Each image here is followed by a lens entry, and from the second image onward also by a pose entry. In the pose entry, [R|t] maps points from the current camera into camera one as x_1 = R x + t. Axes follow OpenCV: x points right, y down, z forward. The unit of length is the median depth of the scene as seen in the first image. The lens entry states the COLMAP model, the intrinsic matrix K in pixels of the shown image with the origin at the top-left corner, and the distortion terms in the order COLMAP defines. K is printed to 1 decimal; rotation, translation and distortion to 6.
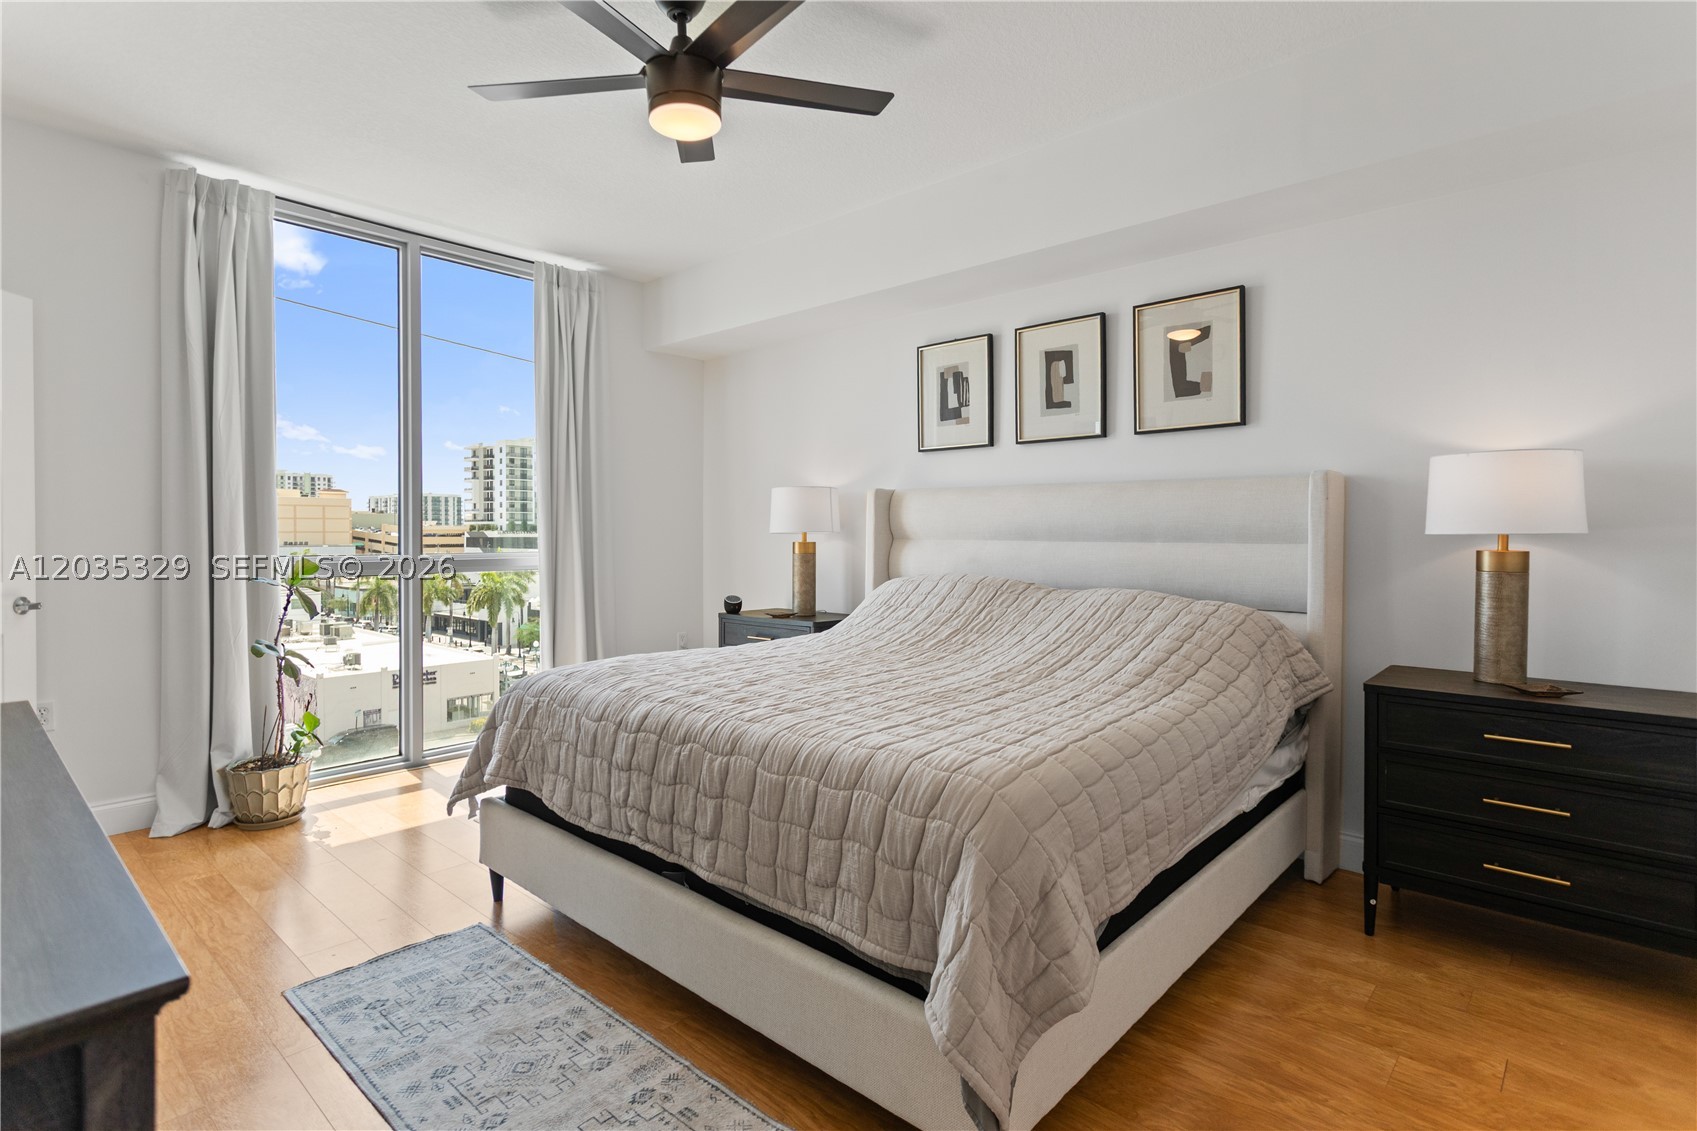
lens RADIAL K [[833.8, 0, 839.8], [0, 833.8, 541.1], [0, 0, 1]] dist [0.012699, -0.000970]
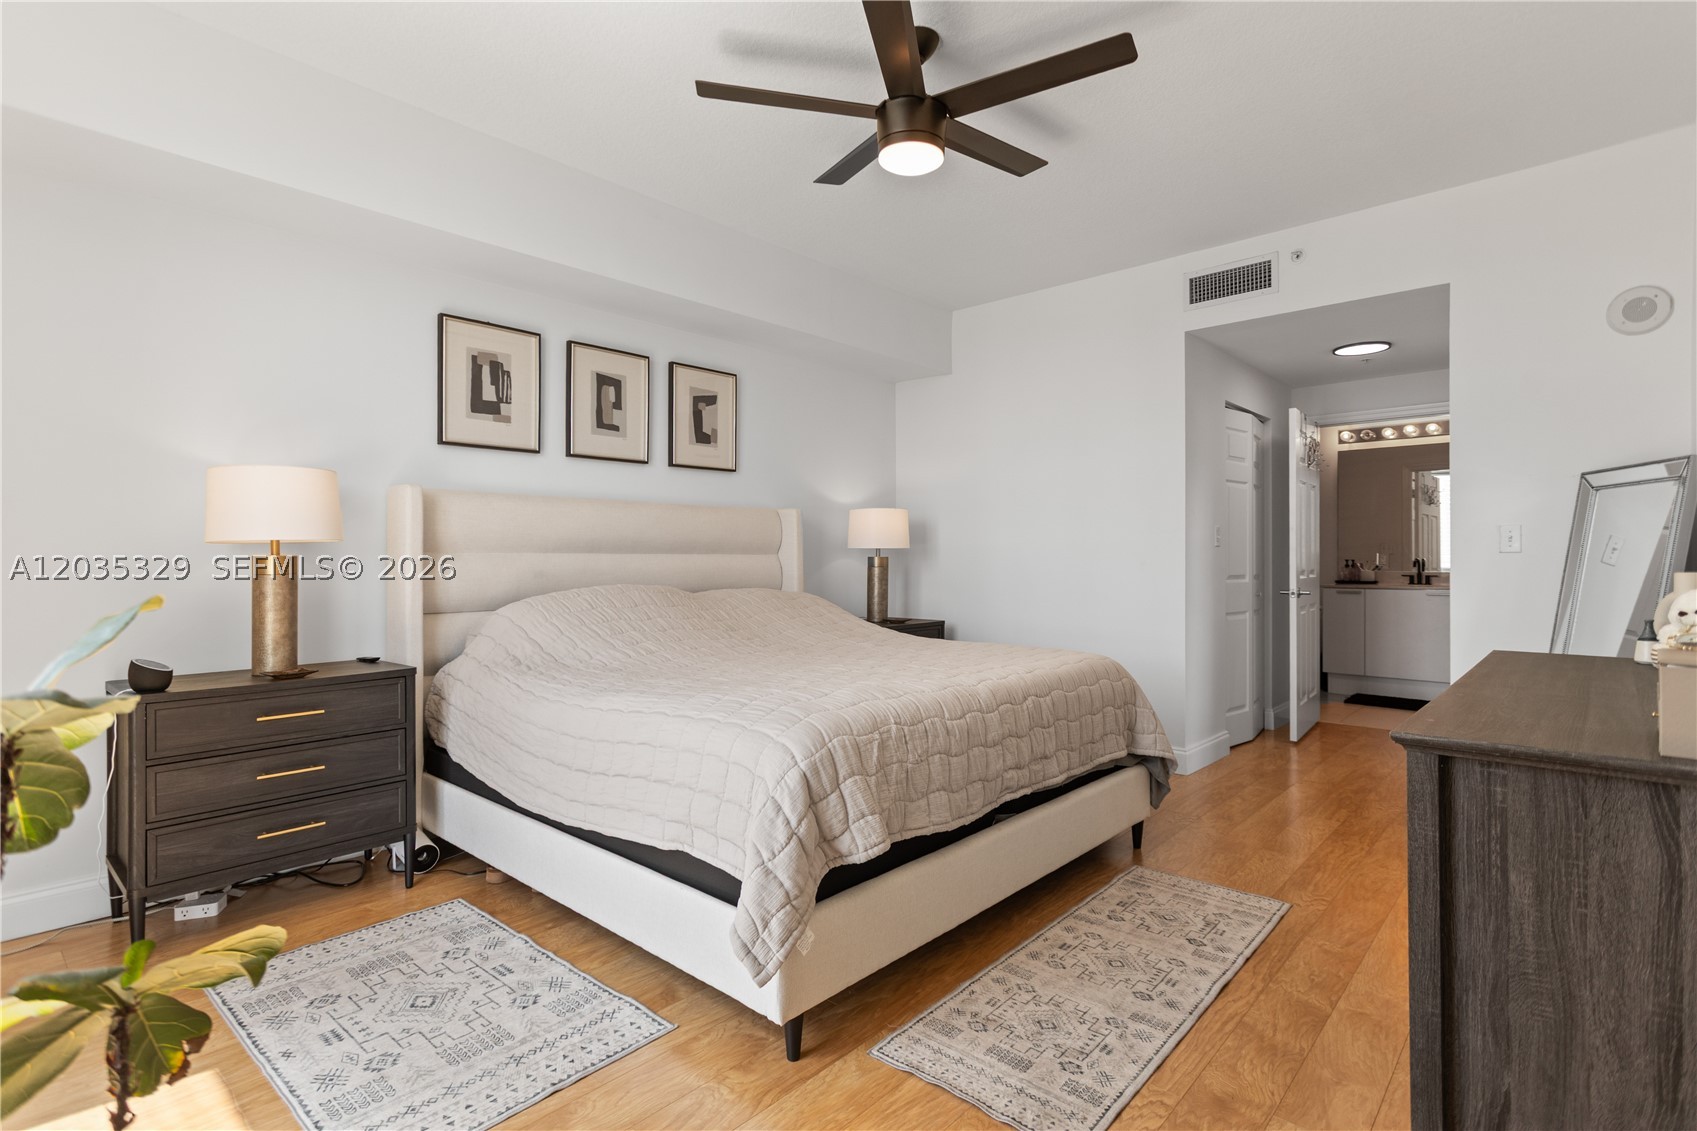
lens RADIAL K [[833.8, 0, 828.5], [0, 833.8, 565.1], [0, 0, 1]] dist [0.012699, -0.000970]
pose [[0.004753, -0.009894, 0.999940, -0.821661], [0.012800, 0.999870, 0.009833, 0.008682], [-0.999907, 0.012753, 0.004879, 0.718097]]
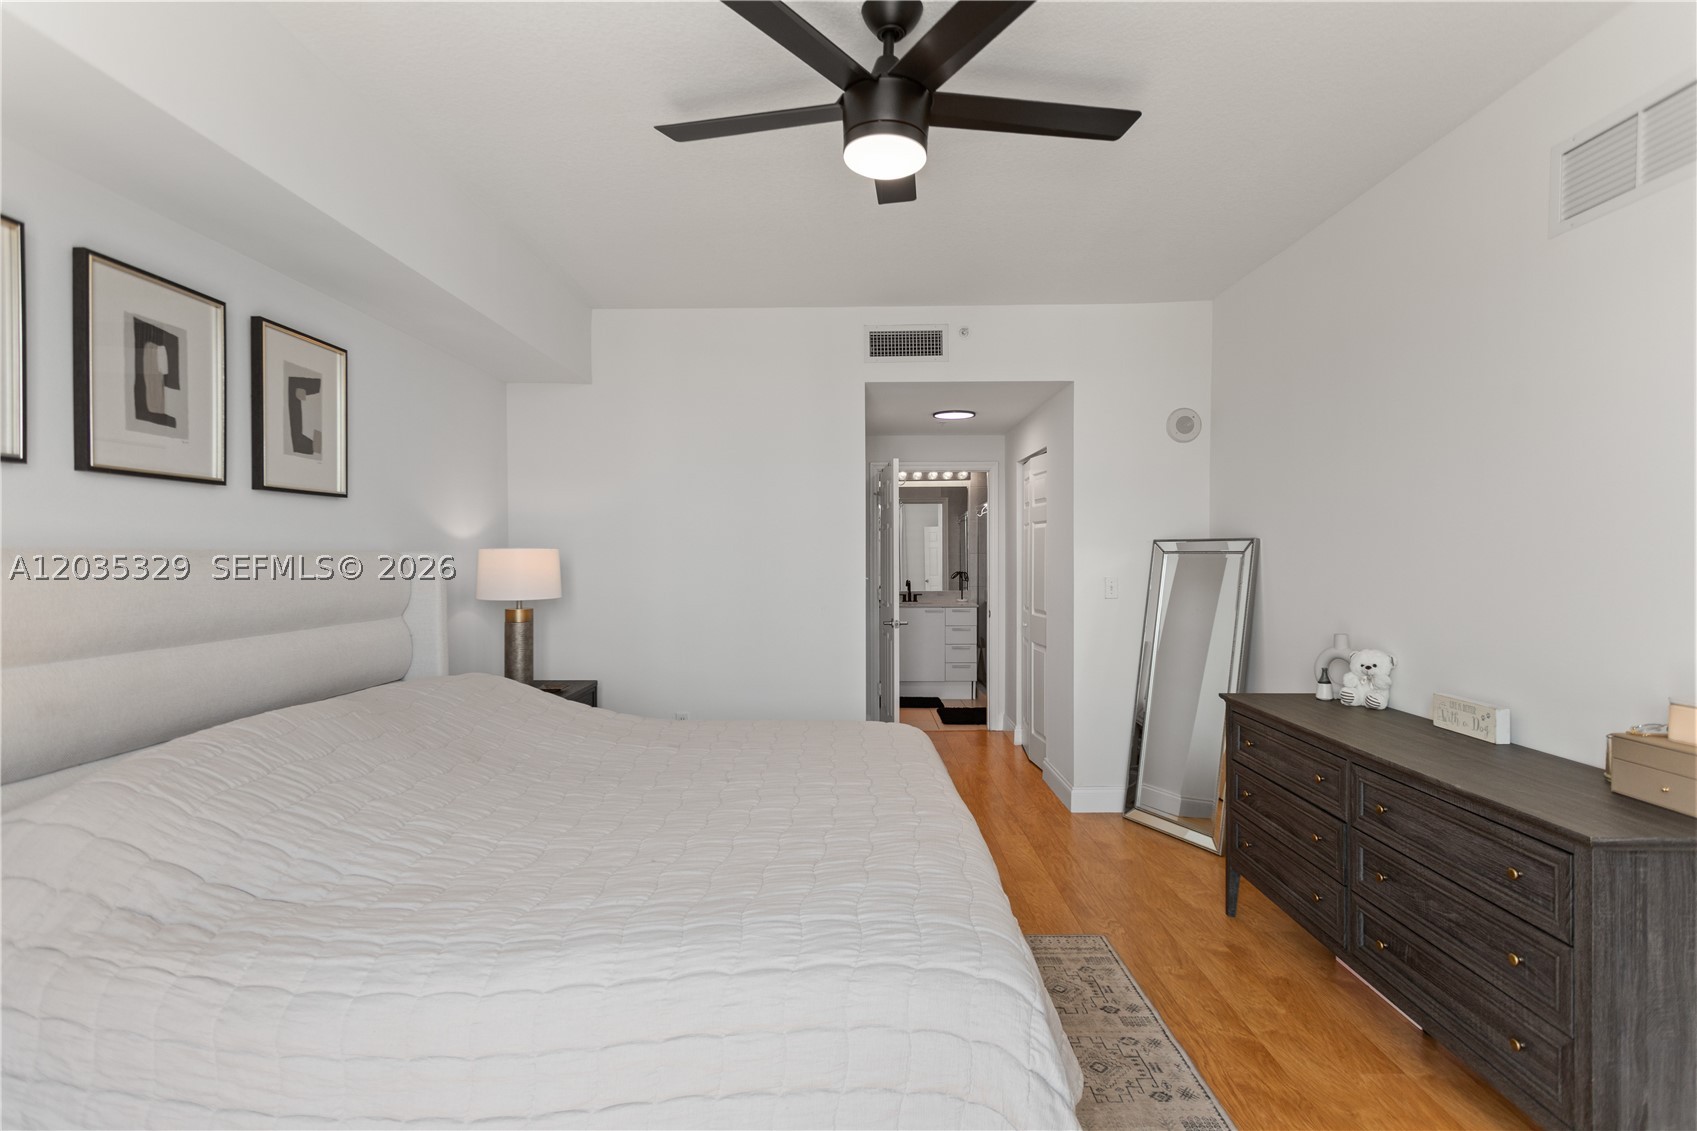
lens RADIAL K [[833.8, 0, 840.0], [0, 833.8, 574.9], [0, 0, 1]] dist [0.012699, -0.000970]
pose [[-0.668279, -0.018870, 0.743671, -0.516350], [0.011500, 0.999297, 0.035690, -0.067437], [-0.743821, 0.032404, -0.667592, 1.049304]]
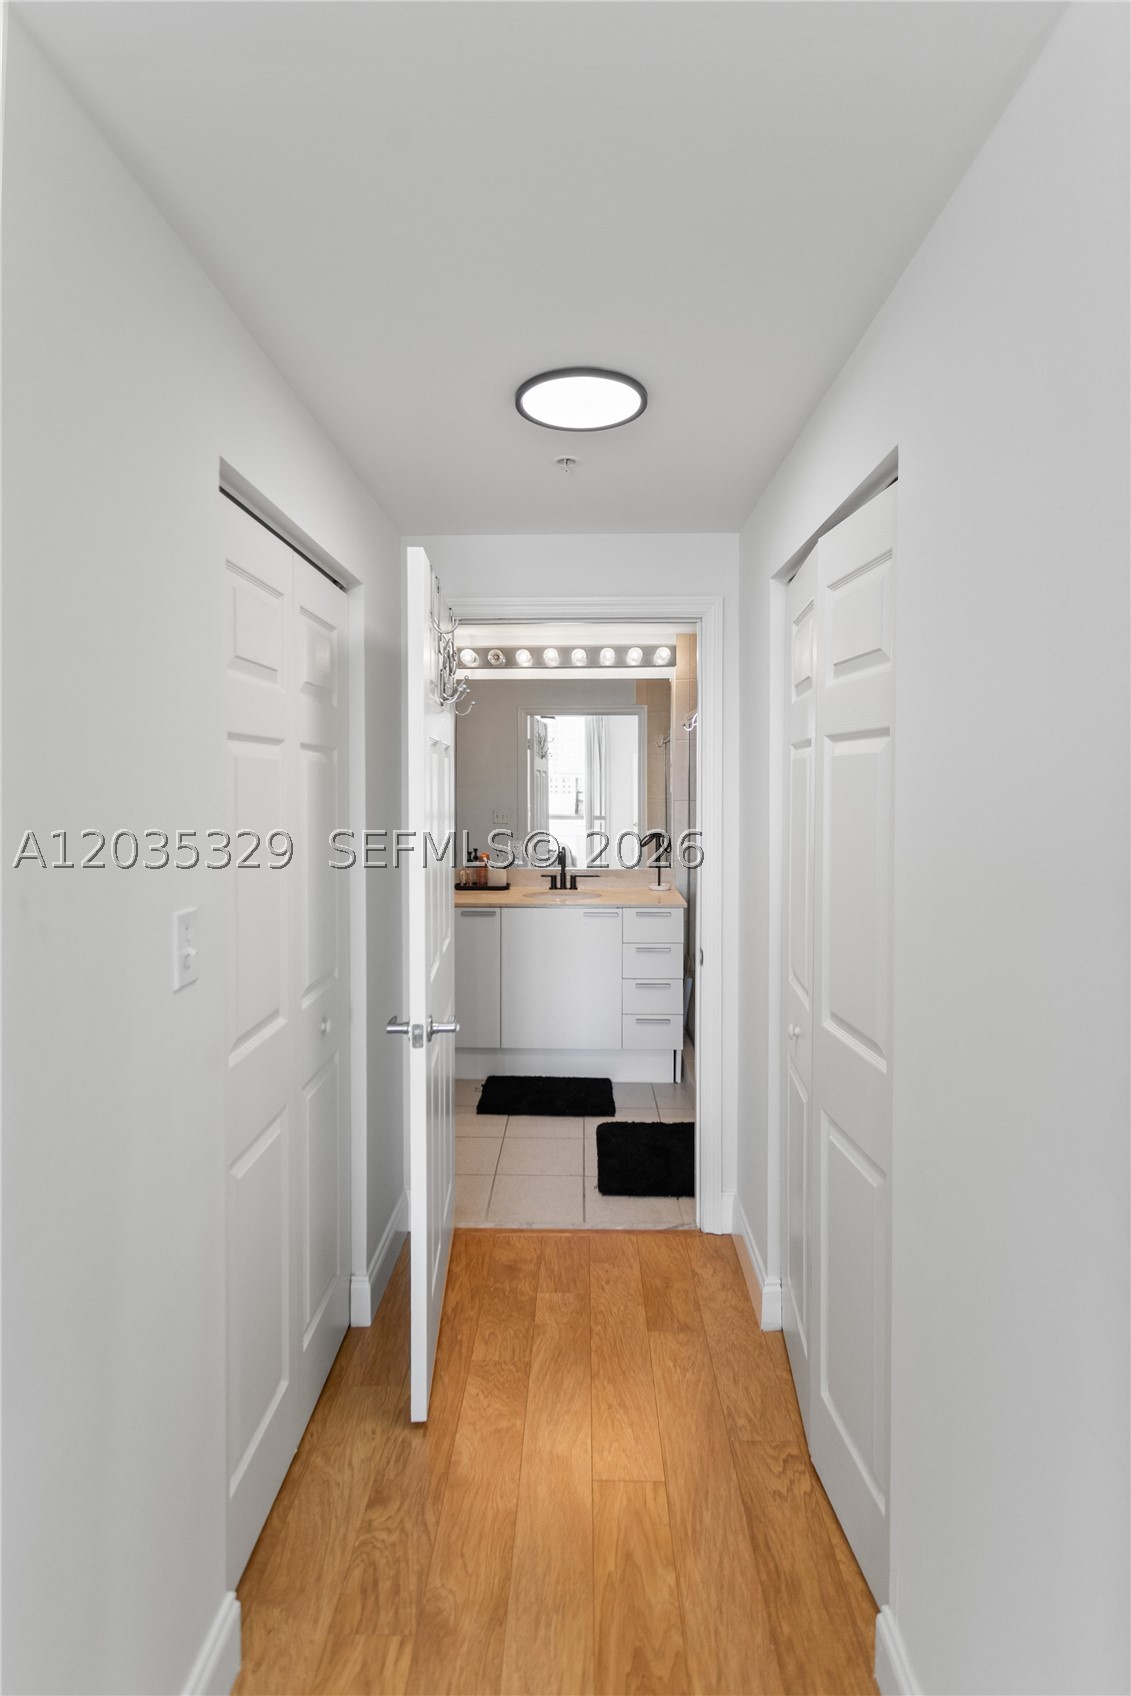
lens RADIAL K [[833.3, 0, 568.5], [0, 833.3, 798.8], [0, 0, 1]] dist [0.012699, -0.000970]
pose [[-0.663455, -0.023475, 0.747848, 0.088569], [0.002573, 0.999430, 0.033656, -0.085800], [-0.748212, 0.024254, -0.663017, 0.242344]]
